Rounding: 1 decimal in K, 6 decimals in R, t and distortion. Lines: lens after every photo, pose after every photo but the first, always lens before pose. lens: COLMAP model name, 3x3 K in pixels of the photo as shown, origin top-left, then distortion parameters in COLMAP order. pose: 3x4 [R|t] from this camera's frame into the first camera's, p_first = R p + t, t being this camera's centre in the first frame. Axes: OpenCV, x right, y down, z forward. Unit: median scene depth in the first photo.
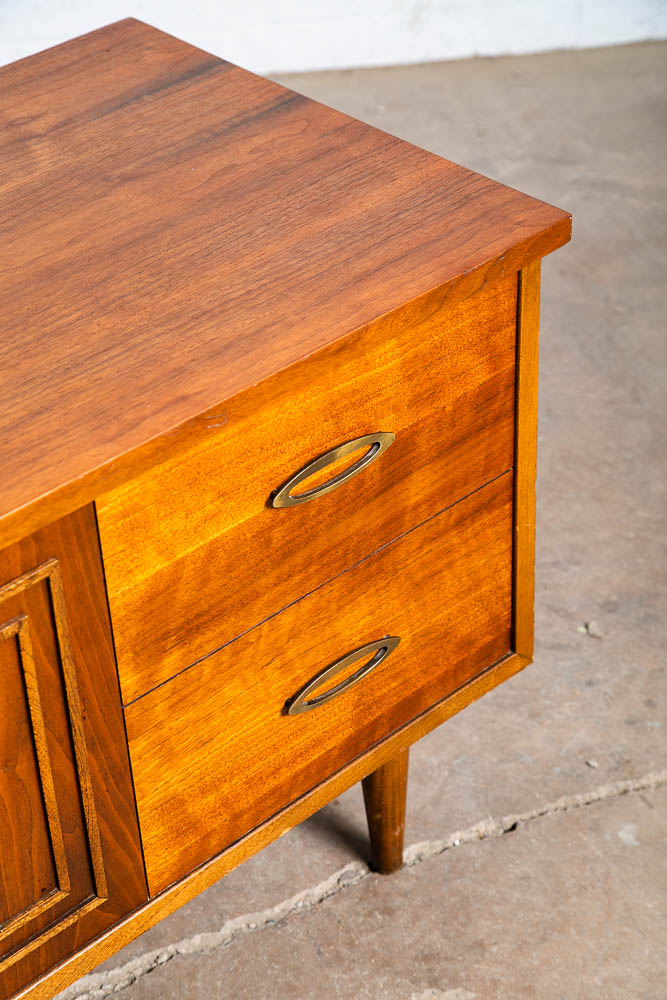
lens RADIAL K [[2079.5, 0, 321.4], [0, 2079.5, 510.0], [0, 0, 1]] dist [0.304035, 0.000000]
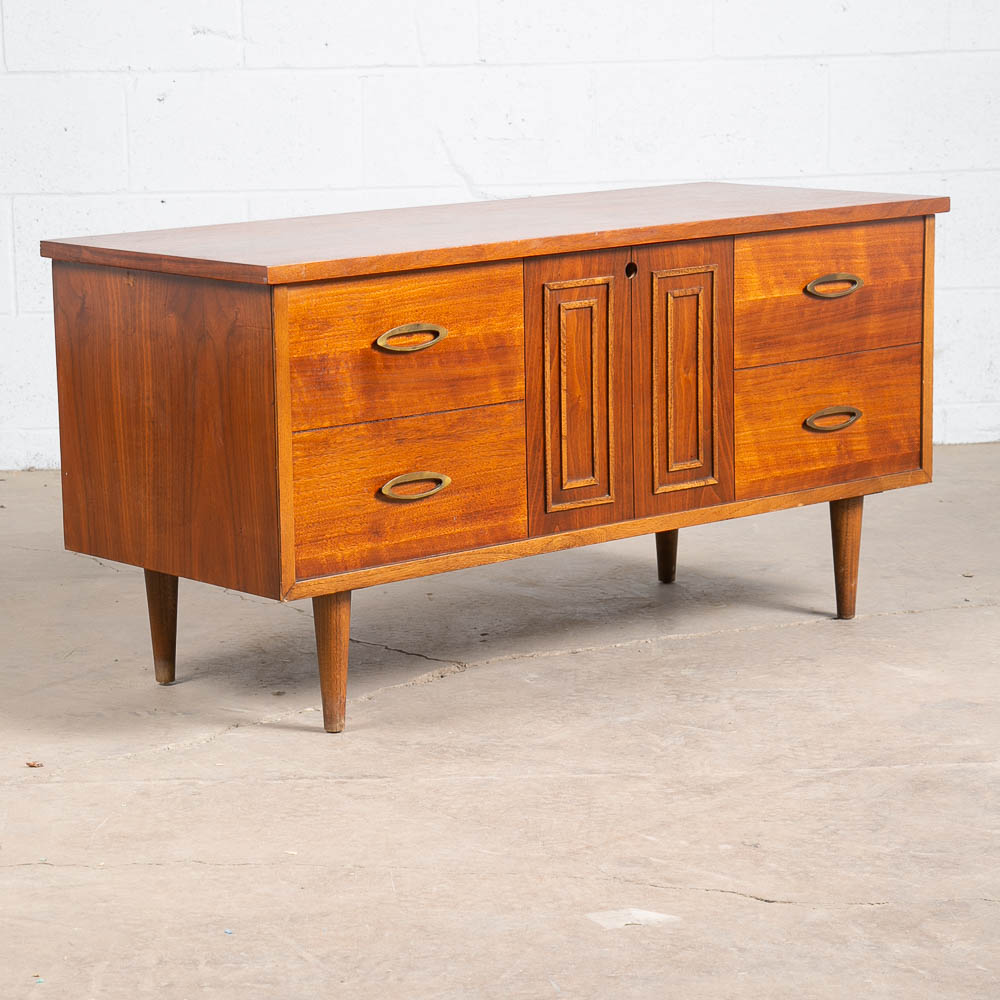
lens RADIAL K [[3061.1, 0, 476.5], [0, 3061.1, 504.2], [0, 0, 1]] dist [0.264118, 0.000000]
pose [[0.998704, 0.036022, -0.035953, -0.220197], [-0.048173, 0.896975, -0.439449, 1.457623], [0.016419, 0.440612, 0.897548, -1.555520]]
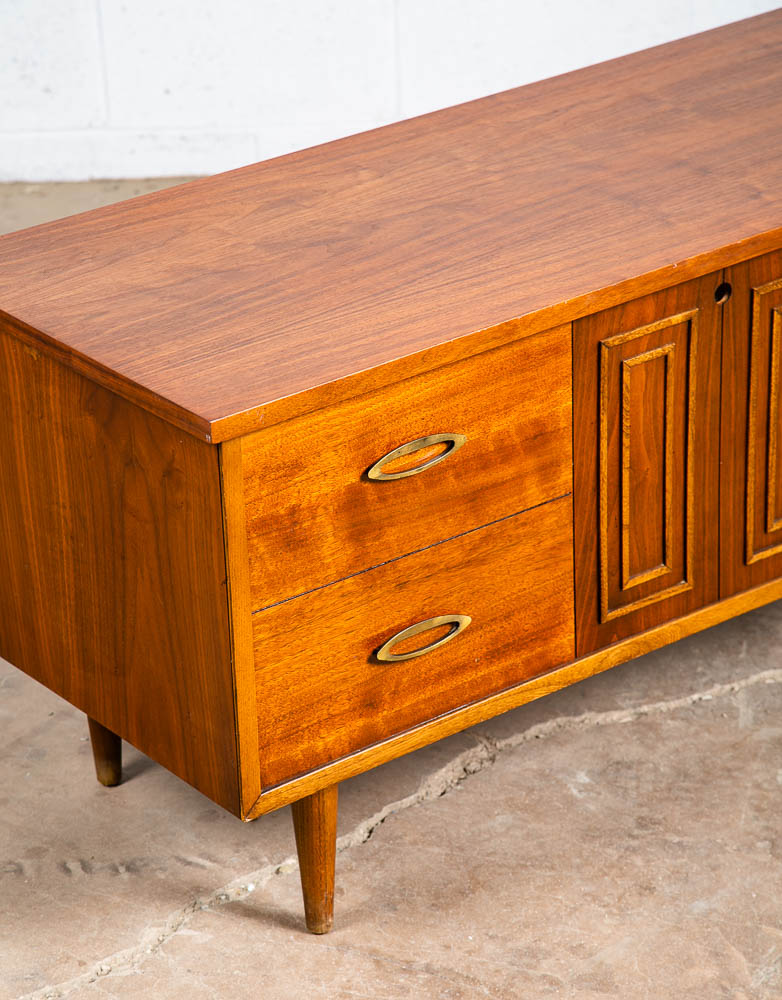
lens RADIAL K [[3166.4, 0, 390.0], [0, 3166.4, 554.1], [0, 0, 1]] dist [0.535275, 0.000000]
pose [[0.995862, 0.052577, -0.074124, -0.240801], [-0.064378, 0.983840, -0.167078, 0.588505], [0.064142, 0.171158, 0.983153, -1.211687]]
